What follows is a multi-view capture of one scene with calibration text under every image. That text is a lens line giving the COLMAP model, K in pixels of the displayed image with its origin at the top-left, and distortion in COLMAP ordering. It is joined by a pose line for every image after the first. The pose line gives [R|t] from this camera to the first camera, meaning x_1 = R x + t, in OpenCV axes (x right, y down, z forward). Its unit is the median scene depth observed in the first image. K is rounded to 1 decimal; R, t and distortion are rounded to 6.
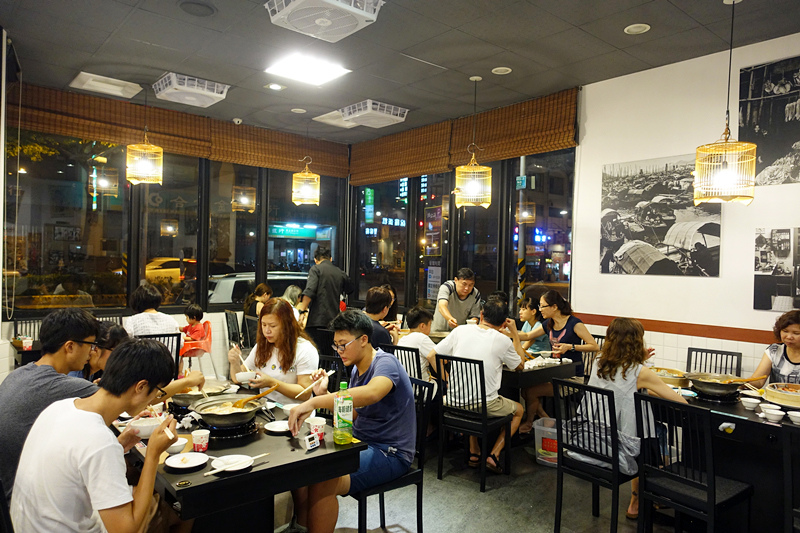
lens RADIAL K [[555.8, 0, 400.5], [0, 555.8, 266.3], [0, 0, 1]] dist [0.004263, 0.000302]
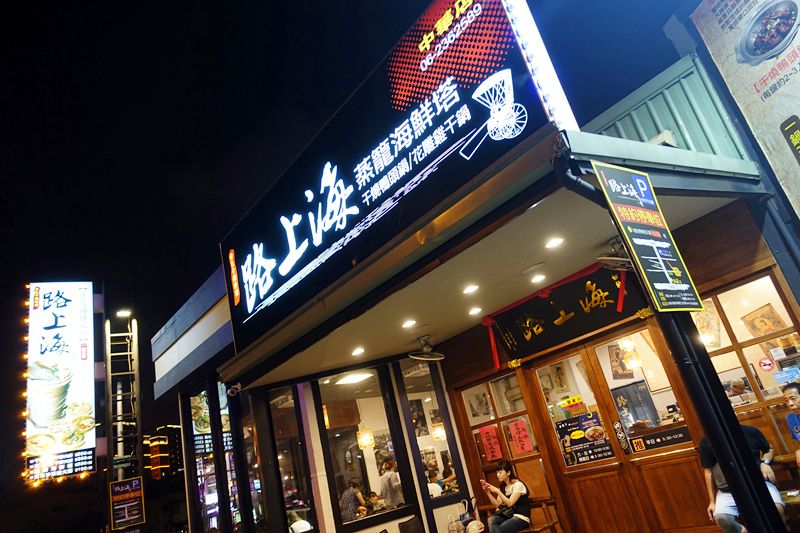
lens RADIAL K [[555.8, 0, 403.5], [0, 555.8, 264.8], [0, 0, 1]] dist [0.004263, 0.000302]
pose [[0.002842, 0.333277, 0.942825, -2.443544], [0.229500, 0.917446, -0.324997, -0.025197], [-0.973304, 0.217302, -0.073880, 0.948401]]
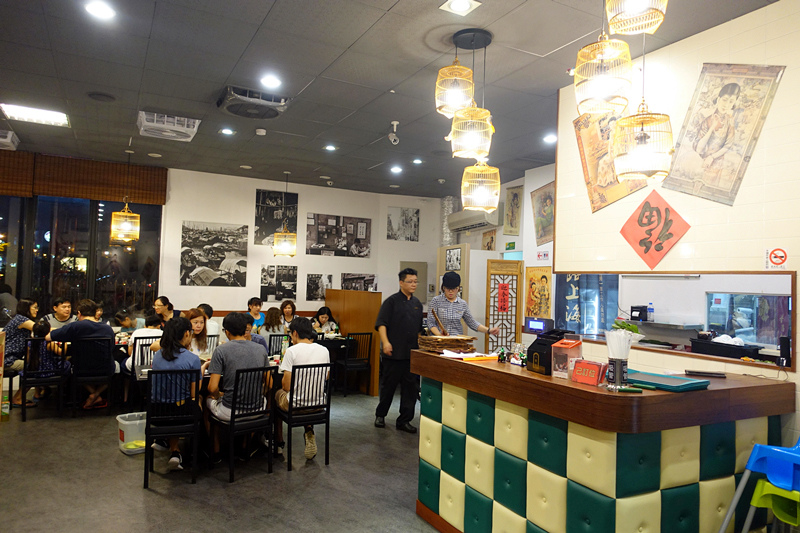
lens RADIAL K [[555.8, 0, 401.2], [0, 555.8, 268.3], [0, 0, 1]] dist [0.004263, 0.000302]
pose [[0.223603, 0.006633, 0.974658, -1.208715], [-0.021639, 0.999764, -0.001839, -0.054011], [-0.974440, -0.020679, 0.223693, -0.017190]]
